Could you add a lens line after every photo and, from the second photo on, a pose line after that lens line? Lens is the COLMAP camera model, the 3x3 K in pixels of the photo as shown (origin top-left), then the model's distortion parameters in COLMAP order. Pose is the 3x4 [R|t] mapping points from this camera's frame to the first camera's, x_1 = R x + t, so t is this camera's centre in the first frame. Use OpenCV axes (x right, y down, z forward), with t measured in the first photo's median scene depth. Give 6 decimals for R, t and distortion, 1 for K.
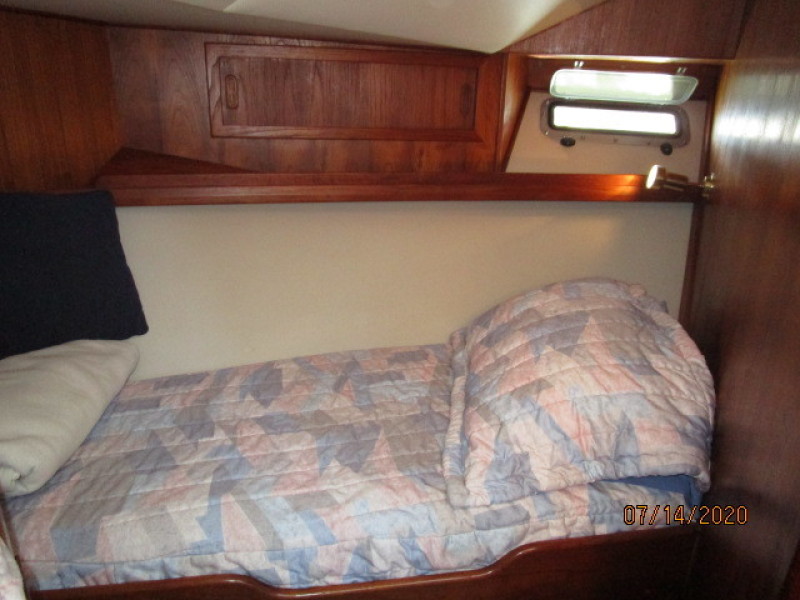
lens RADIAL K [[571.1, 0, 400.0], [0, 571.1, 300.0], [0, 0, 1]] dist [-0.014007, -0.003181]
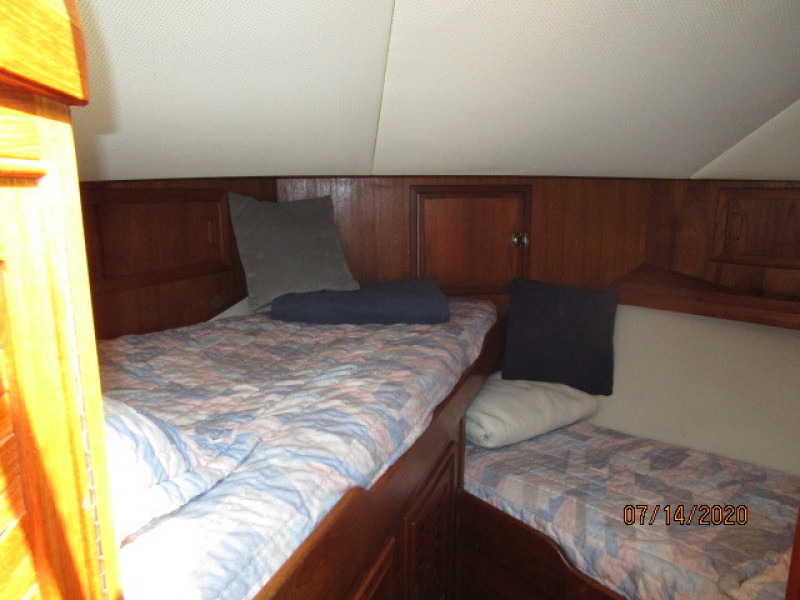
lens RADIAL K [[571.1, 0, 400.0], [0, 571.1, 300.0], [0, 0, 1]] dist [-0.014007, -0.003181]
pose [[0.504659, 0.138899, -0.852072, 0.675958], [-0.281253, 0.959580, -0.010155, -0.010958], [0.816220, 0.244773, 0.523327, -0.290096]]
